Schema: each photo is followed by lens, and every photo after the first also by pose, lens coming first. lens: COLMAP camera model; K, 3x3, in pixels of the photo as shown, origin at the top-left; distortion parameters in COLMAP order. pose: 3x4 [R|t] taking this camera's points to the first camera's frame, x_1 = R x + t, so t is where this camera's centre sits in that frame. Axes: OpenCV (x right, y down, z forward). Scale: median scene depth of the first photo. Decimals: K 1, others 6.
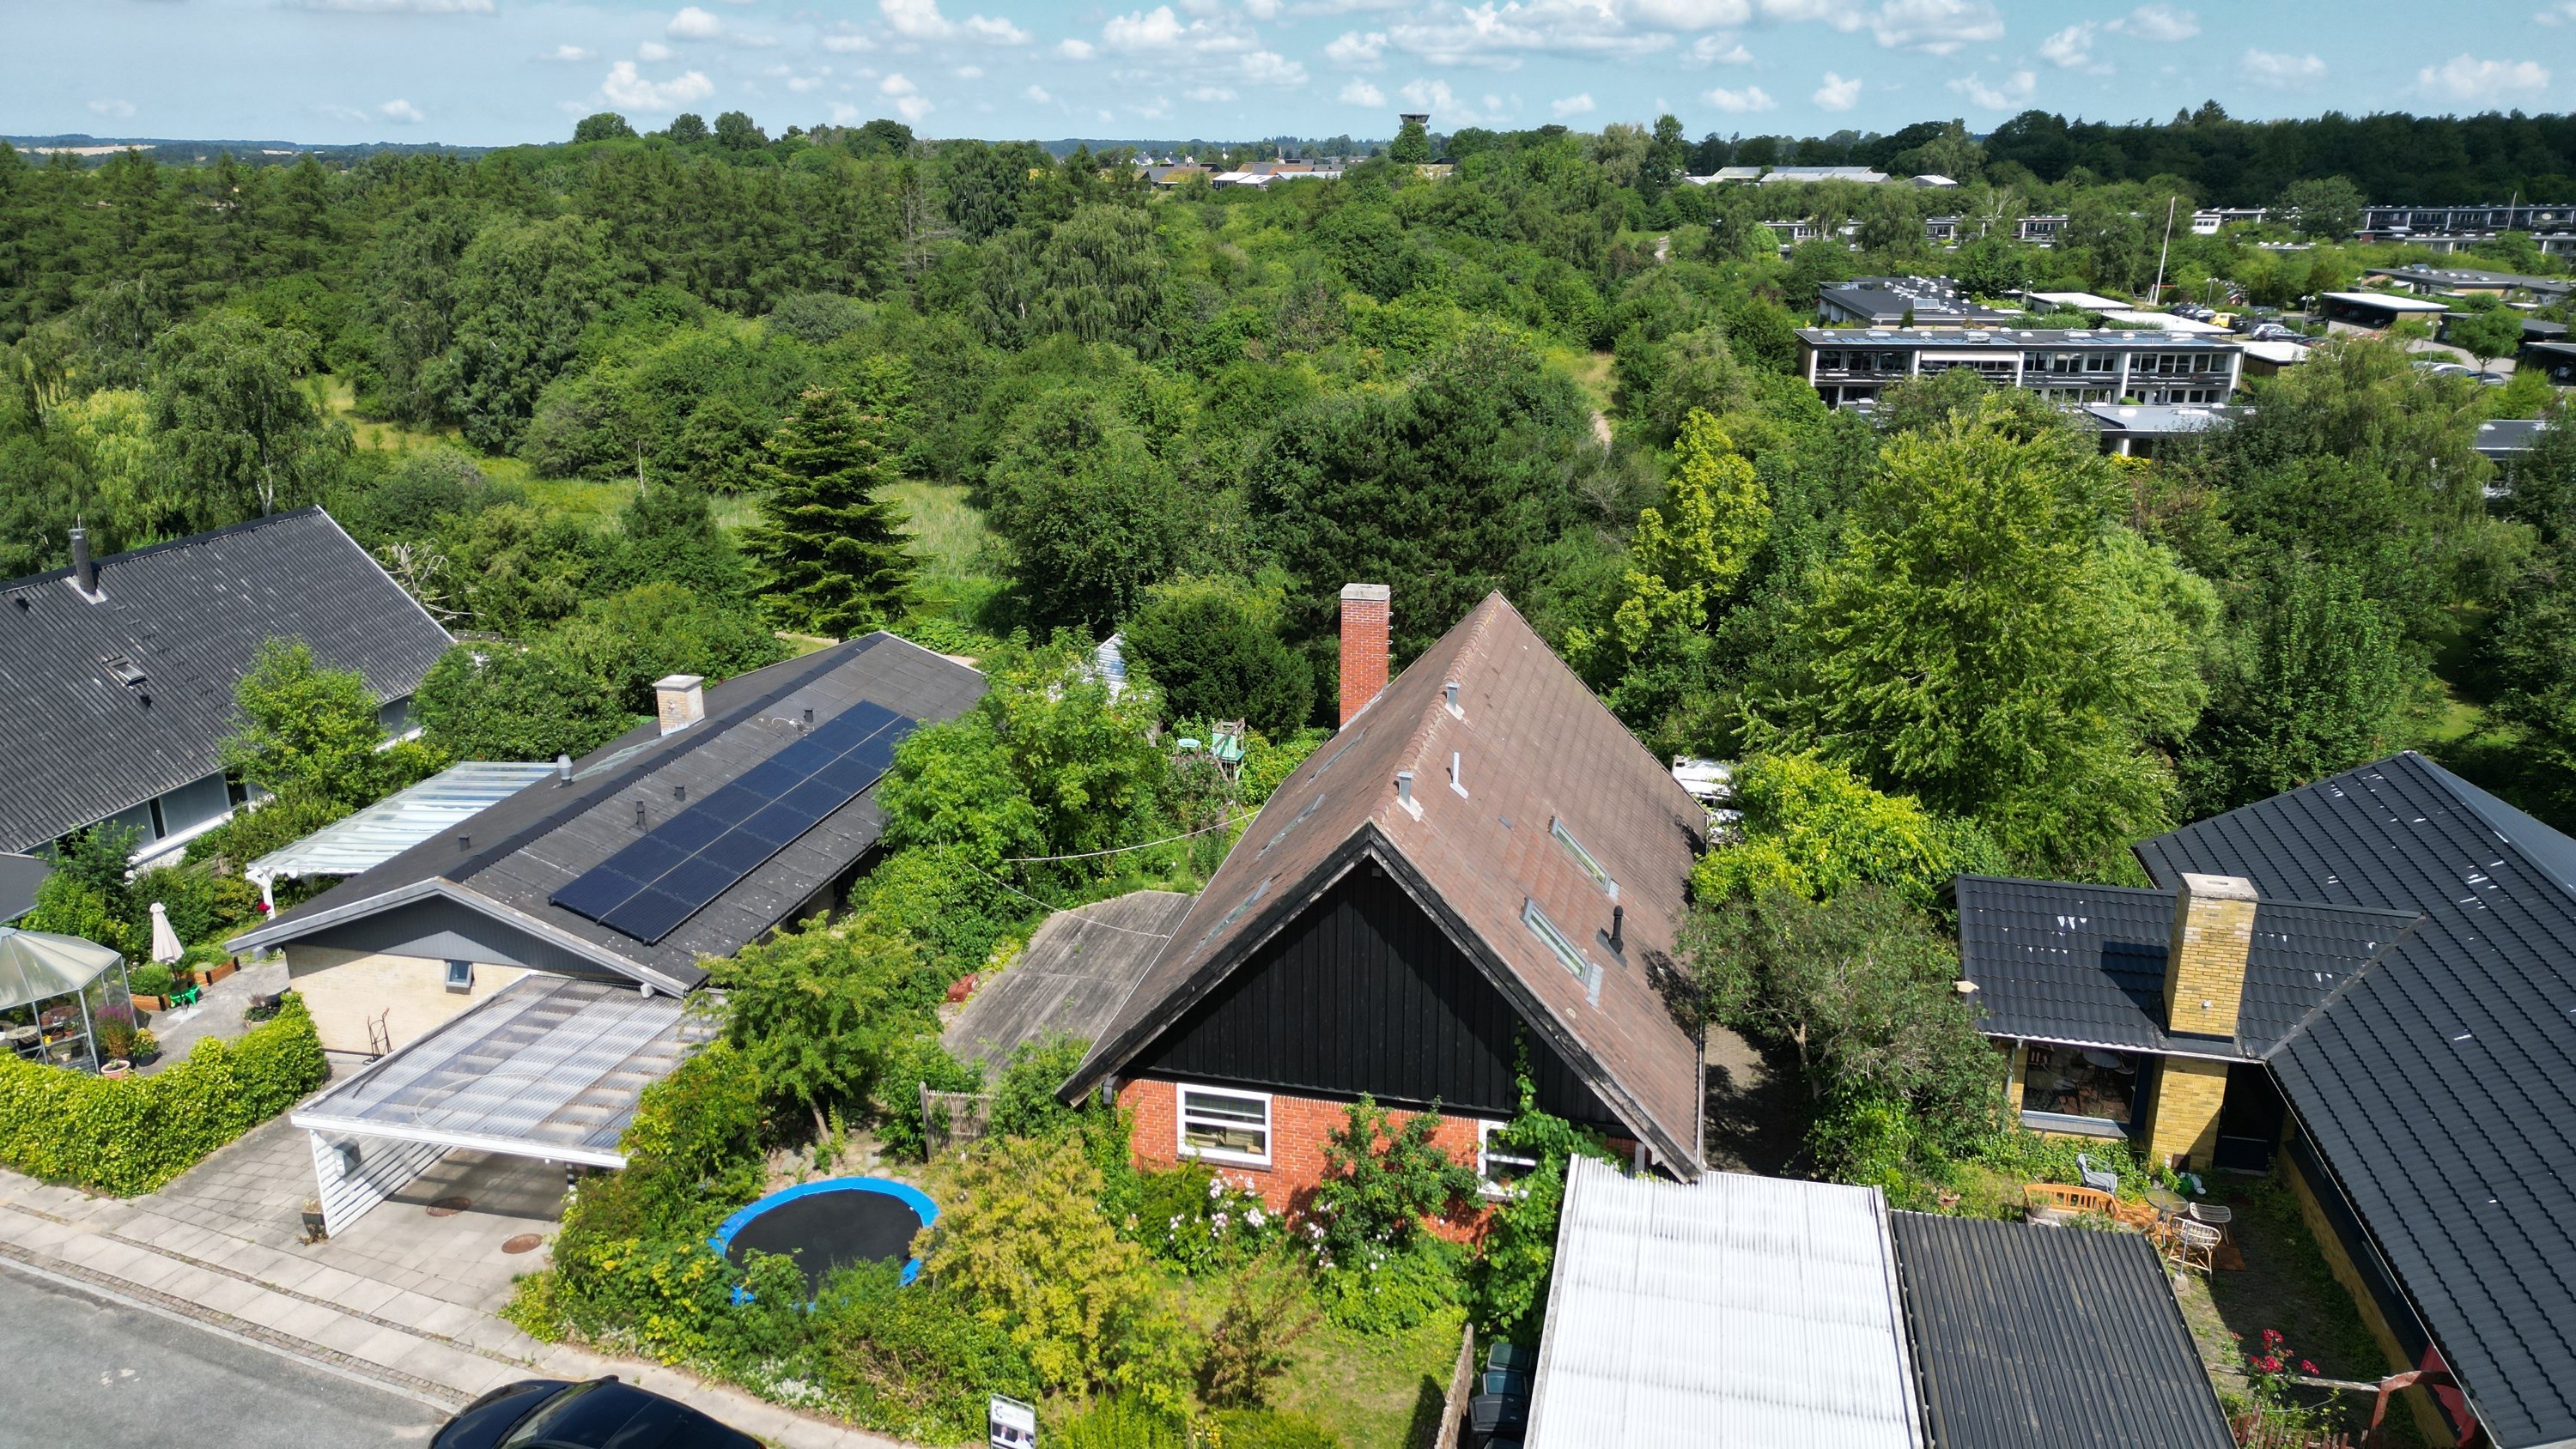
lens RADIAL K [[1824.2, 0, 1288.0], [0, 1824.2, 724.5], [0, 0, 1]] dist [0.078608, -0.073384]
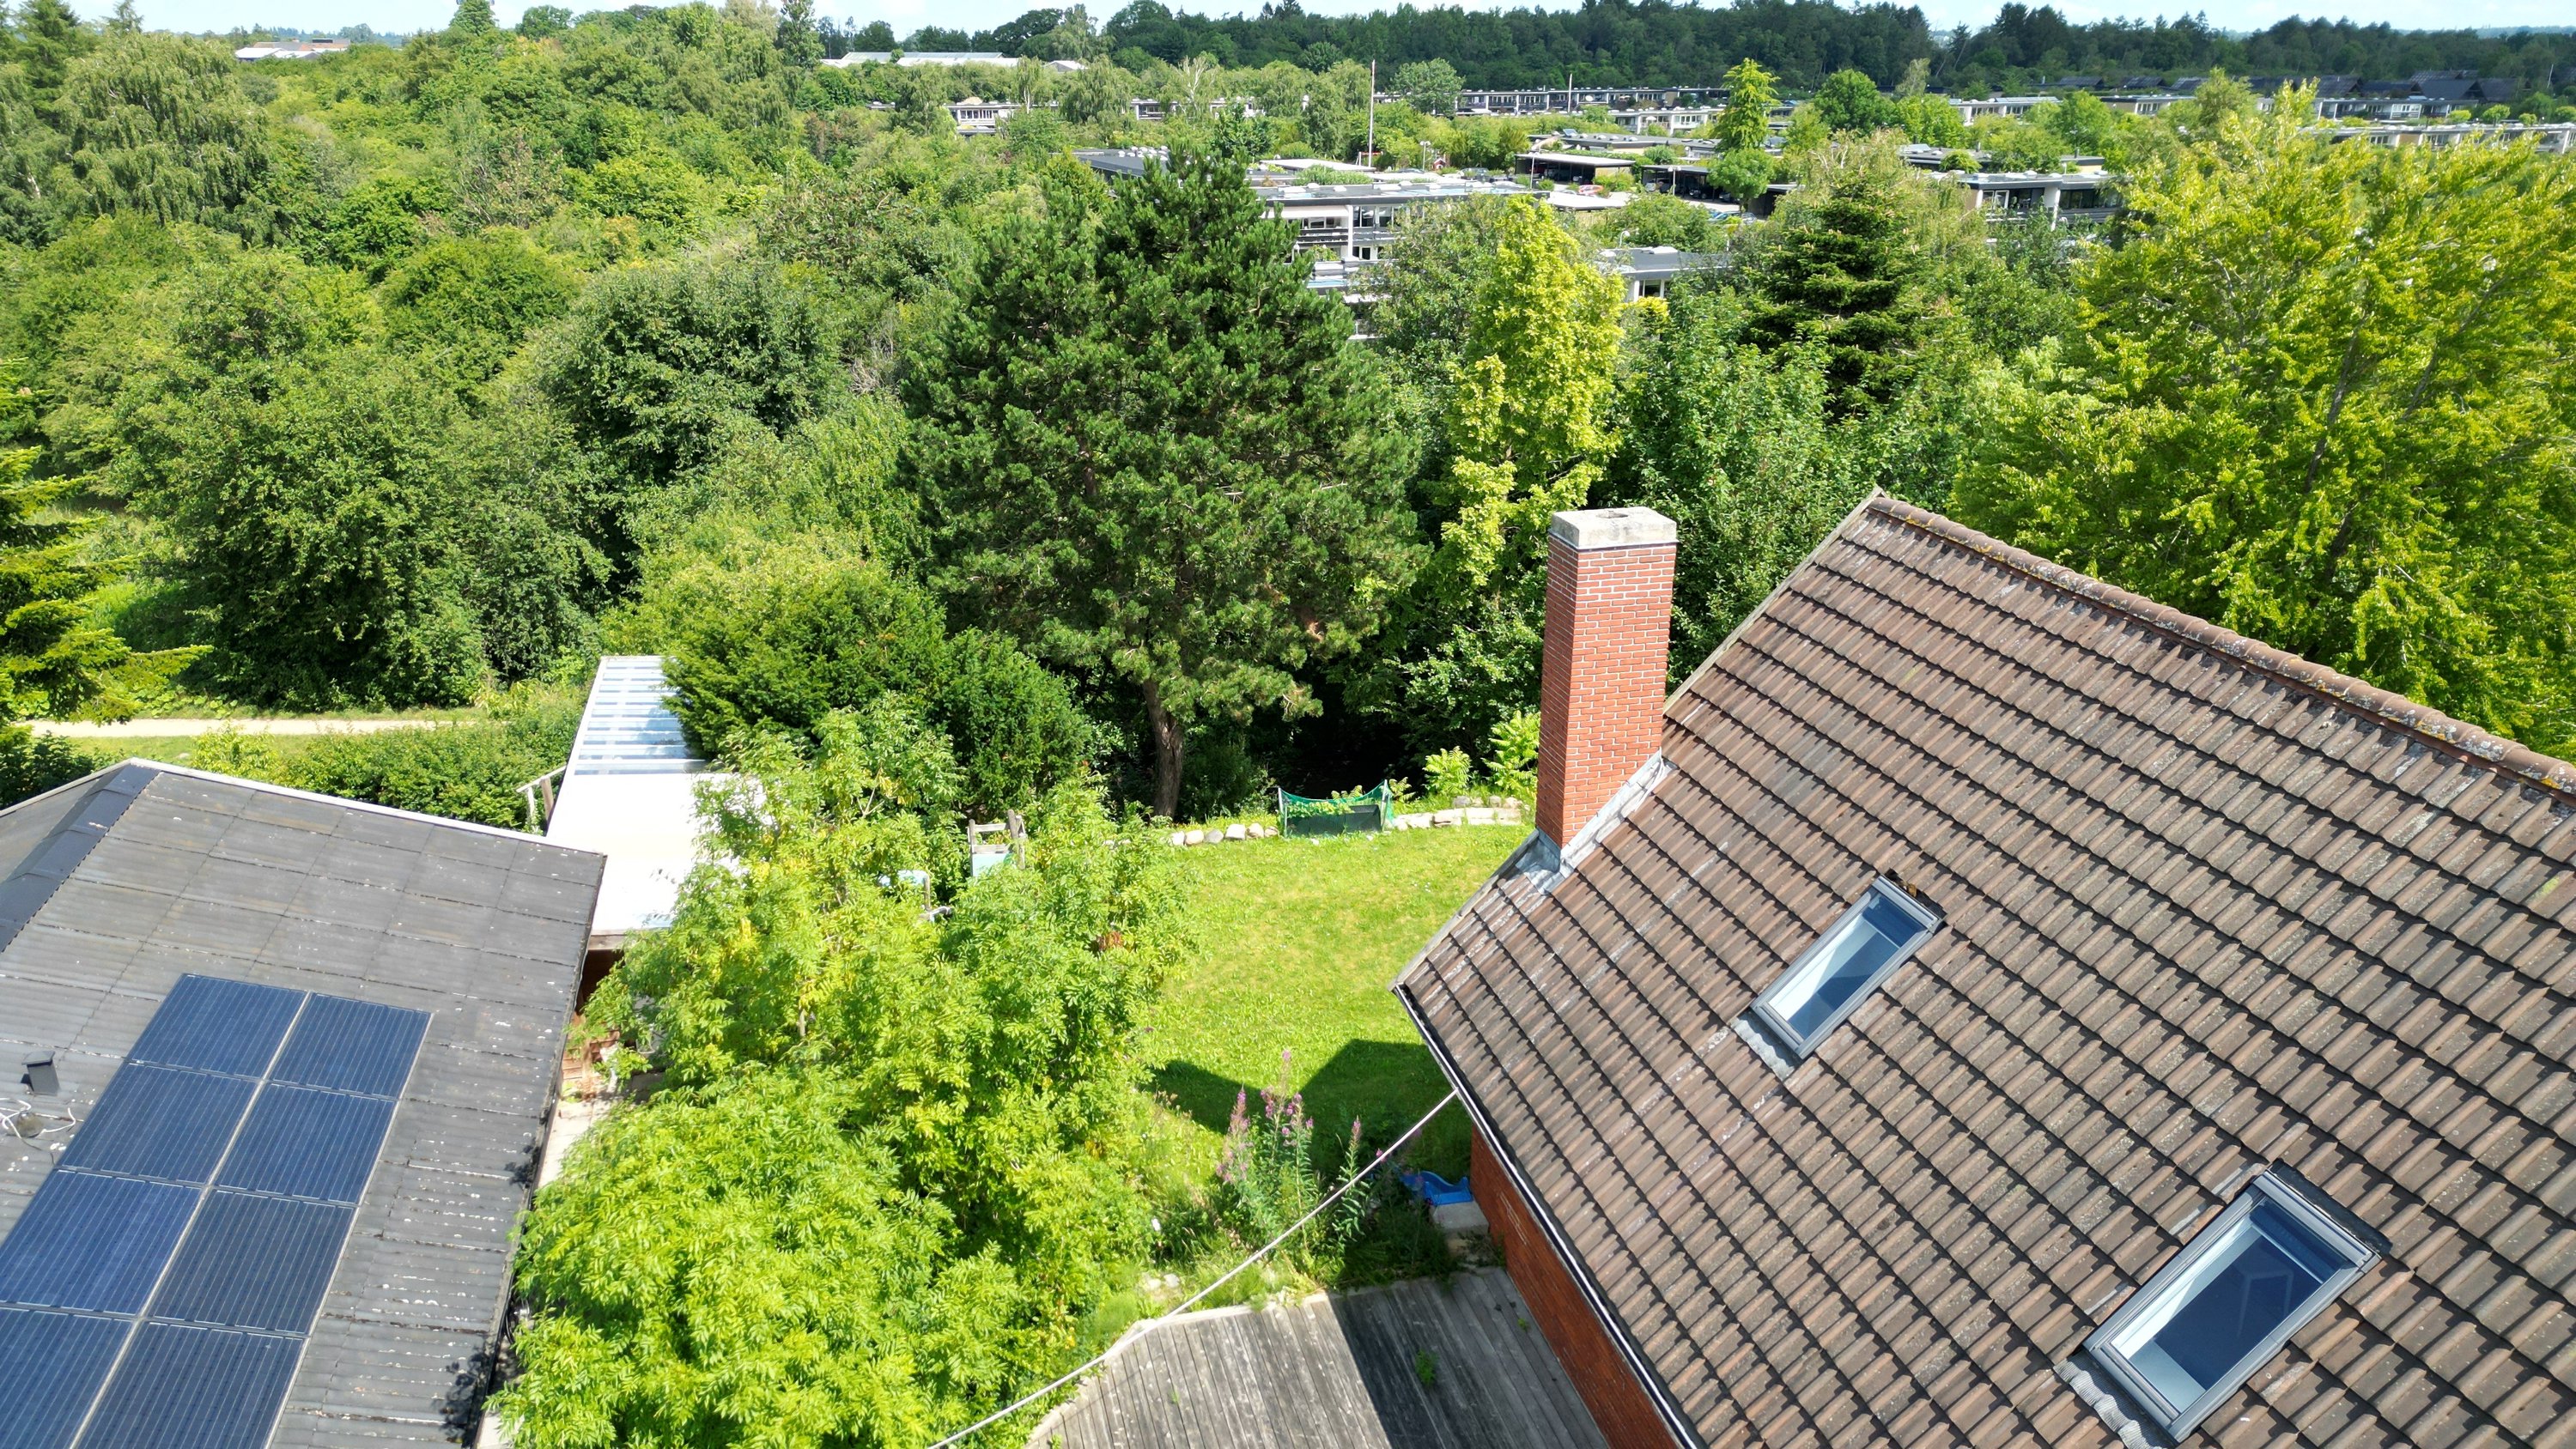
lens RADIAL K [[1824.2, 0, 1288.0], [0, 1824.2, 724.5], [0, 0, 1]] dist [0.078608, -0.073384]
pose [[0.892085, -0.152922, 0.425205, -0.067110], [0.133114, 0.988174, 0.076117, -0.022271], [-0.431817, -0.011302, 0.901891, 0.207028]]
